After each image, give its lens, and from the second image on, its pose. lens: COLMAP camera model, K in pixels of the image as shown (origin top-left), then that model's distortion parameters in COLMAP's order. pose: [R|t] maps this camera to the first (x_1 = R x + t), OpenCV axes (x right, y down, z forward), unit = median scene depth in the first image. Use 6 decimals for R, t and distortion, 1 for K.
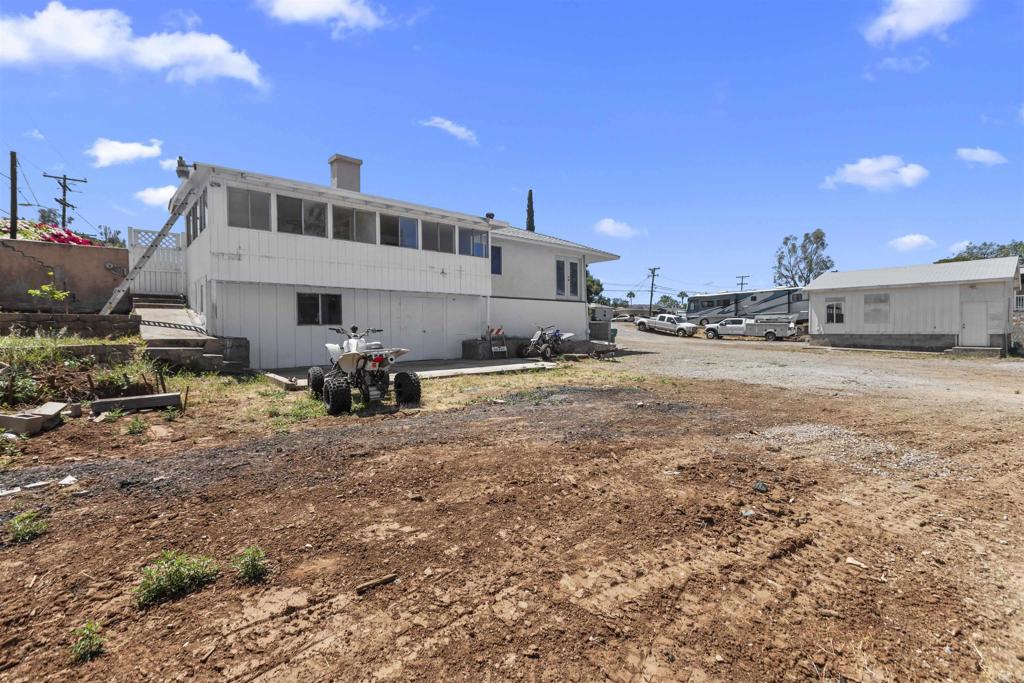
lens RADIAL K [[467.5, 0, 502.0], [0, 467.5, 348.2], [0, 0, 1]] dist [-0.001706, 0.000732]
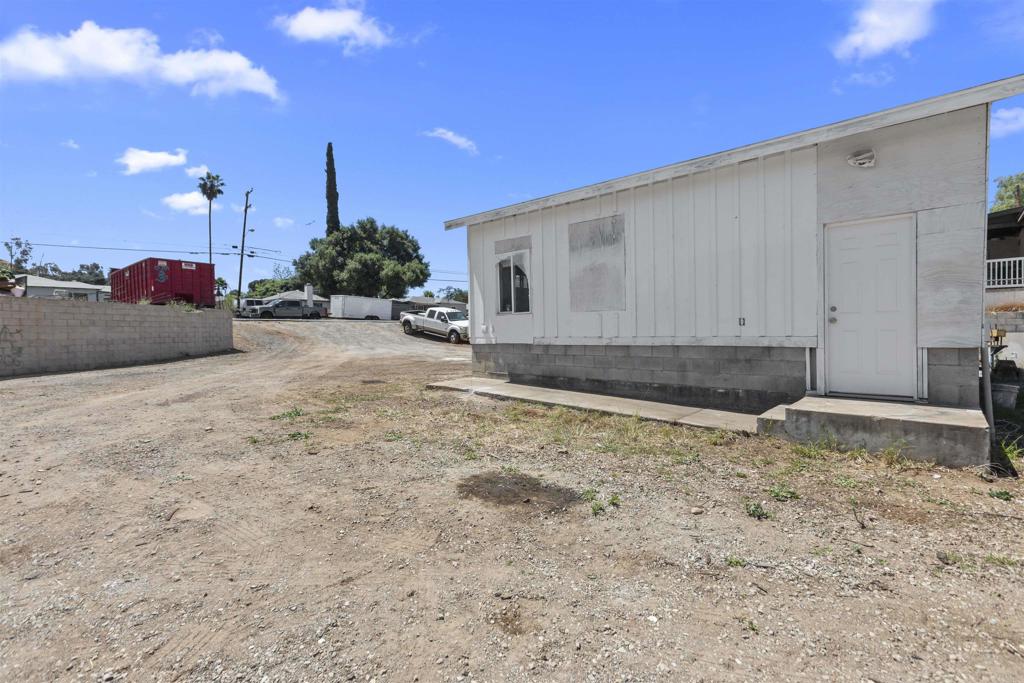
lens RADIAL K [[467.5, 0, 508.0], [0, 467.5, 347.1], [0, 0, 1]] dist [-0.001706, 0.000732]
pose [[0.992435, -0.017103, 0.121572, 0.673984], [0.017713, 0.999835, -0.003940, -0.027261], [-0.121484, 0.006064, 0.992575, 0.662503]]
